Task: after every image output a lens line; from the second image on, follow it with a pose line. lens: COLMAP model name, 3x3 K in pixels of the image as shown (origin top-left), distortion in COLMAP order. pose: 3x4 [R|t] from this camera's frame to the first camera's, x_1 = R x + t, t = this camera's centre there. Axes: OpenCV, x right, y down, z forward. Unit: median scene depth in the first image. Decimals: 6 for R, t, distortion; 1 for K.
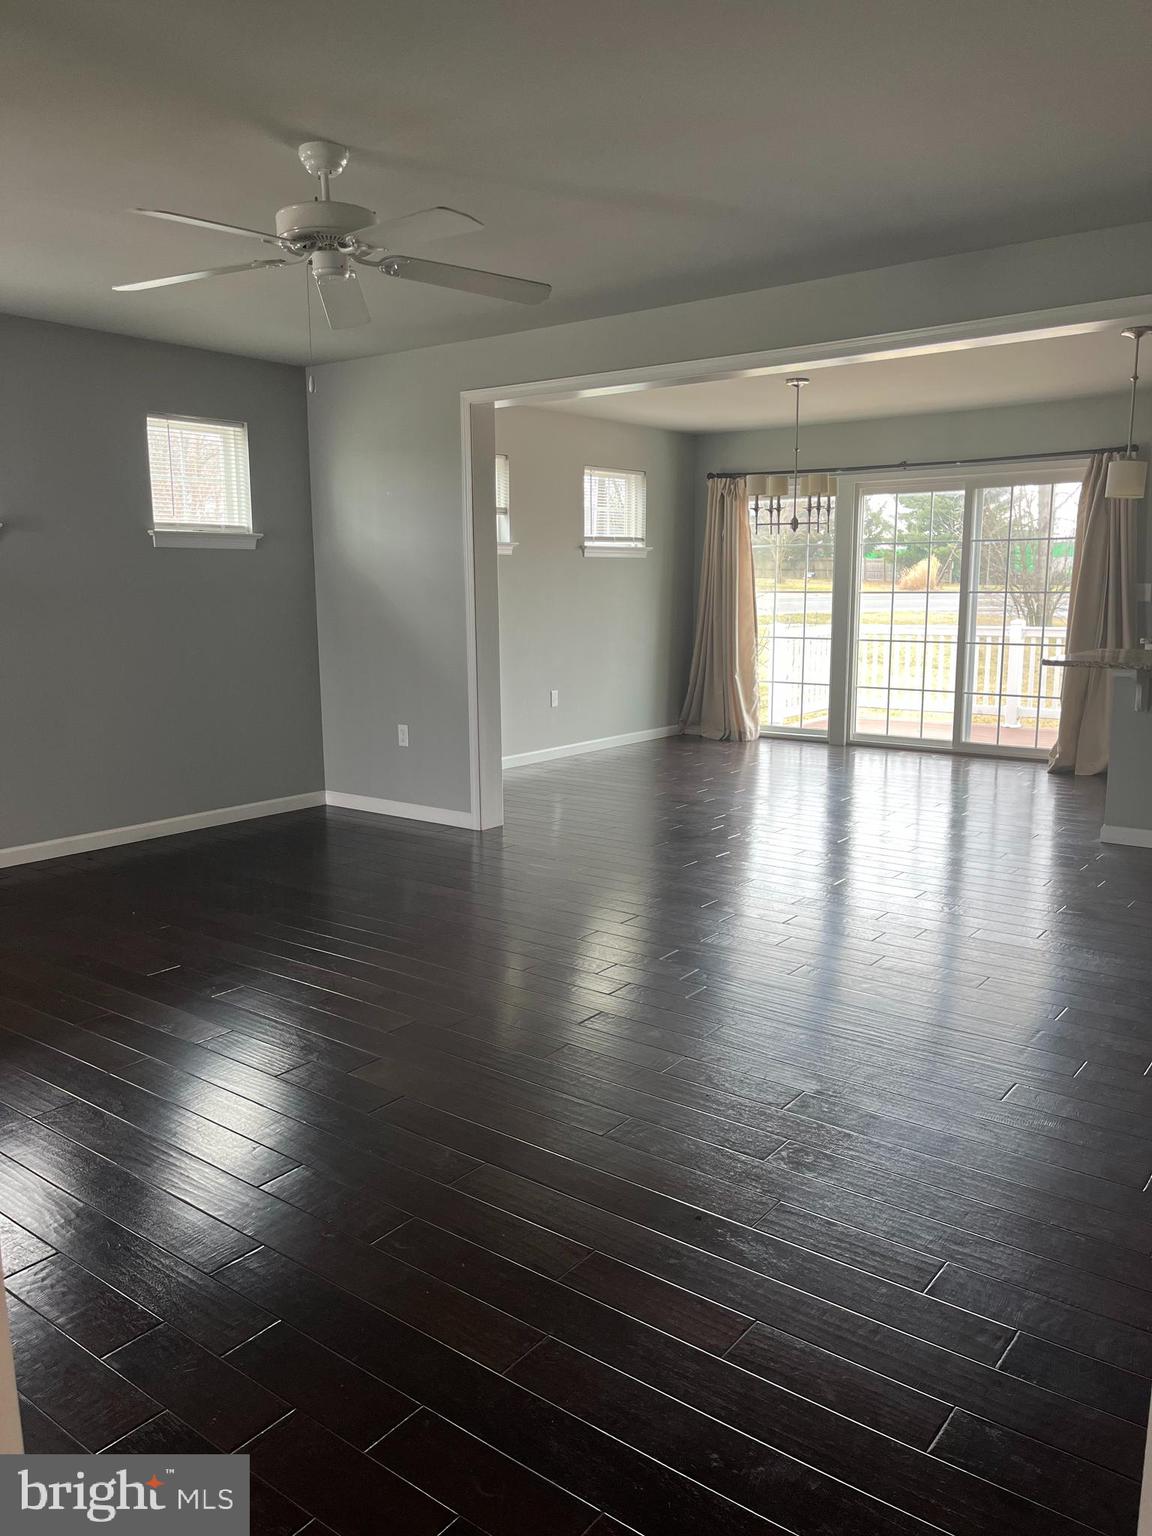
lens RADIAL K [[1164.8, 0, 582.2], [0, 1164.8, 773.8], [0, 0, 1]] dist [0.064722, -0.099521]
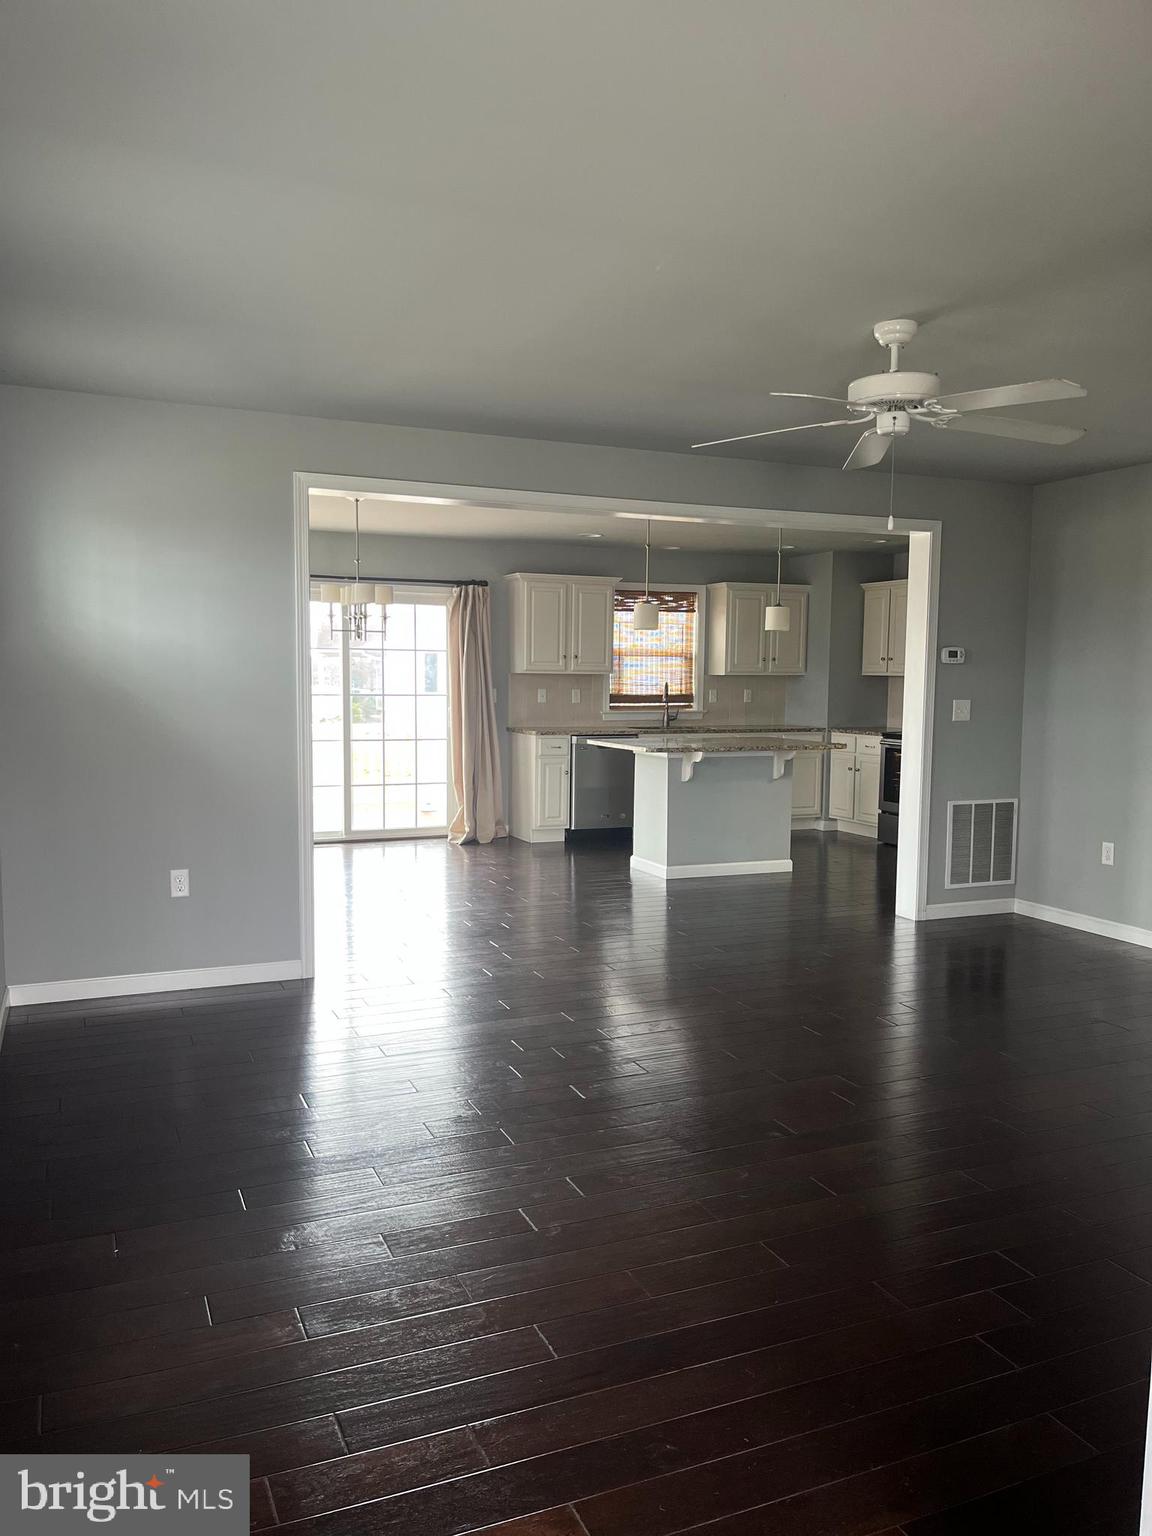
lens RADIAL K [[1164.8, 0, 571.5], [0, 1164.8, 781.6], [0, 0, 1]] dist [0.064722, -0.099521]
pose [[0.496972, -0.058327, 0.865804, -0.576477], [0.109289, 0.994001, 0.004231, -0.062094], [-0.860857, 0.092521, 0.500365, 0.314894]]
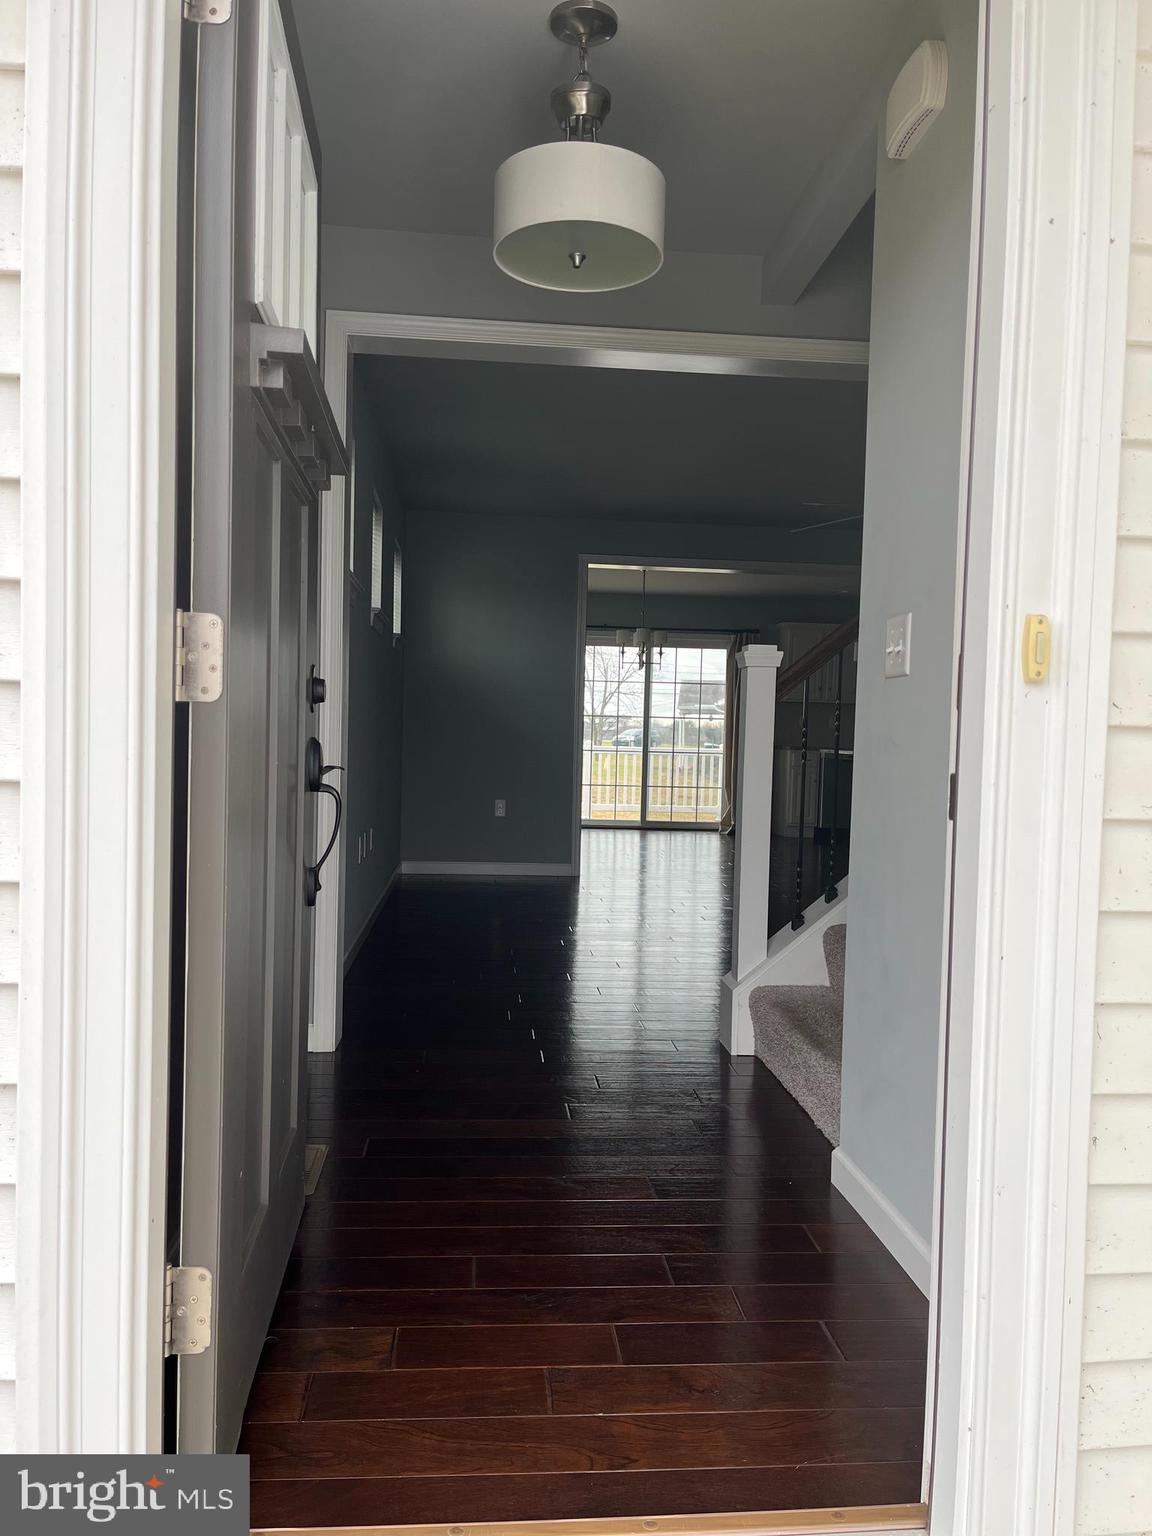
lens RADIAL K [[1164.8, 0, 571.5], [0, 1164.8, 780.0], [0, 0, 1]] dist [0.064722, -0.099521]
pose [[0.743587, 0.009465, 0.668572, -0.775148], [0.059201, 0.995041, -0.079930, 0.034622], [-0.666013, 0.099015, 0.739339, 0.015804]]
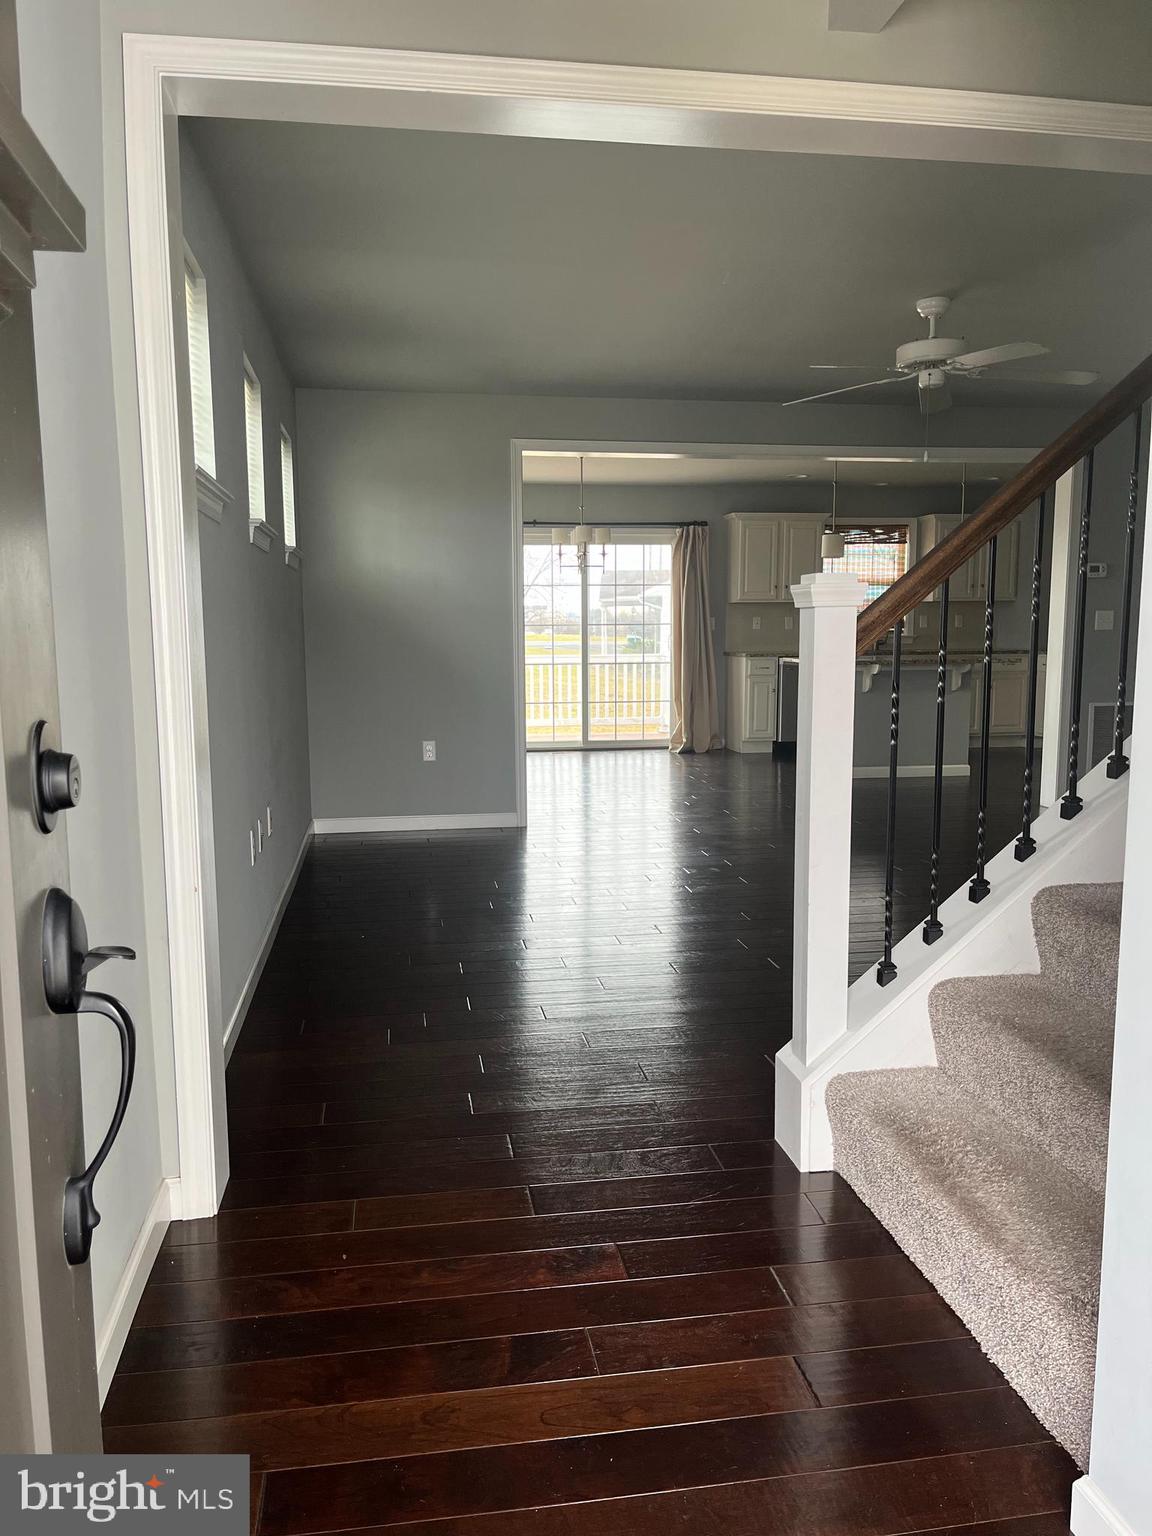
lens RADIAL K [[1164.8, 0, 563.8], [0, 1164.8, 777.1], [0, 0, 1]] dist [0.064722, -0.099521]
pose [[0.698774, -0.080501, 0.710799, -0.679477], [0.099192, 0.994953, 0.015168, -0.011026], [-0.708432, 0.059907, 0.703232, 0.144516]]
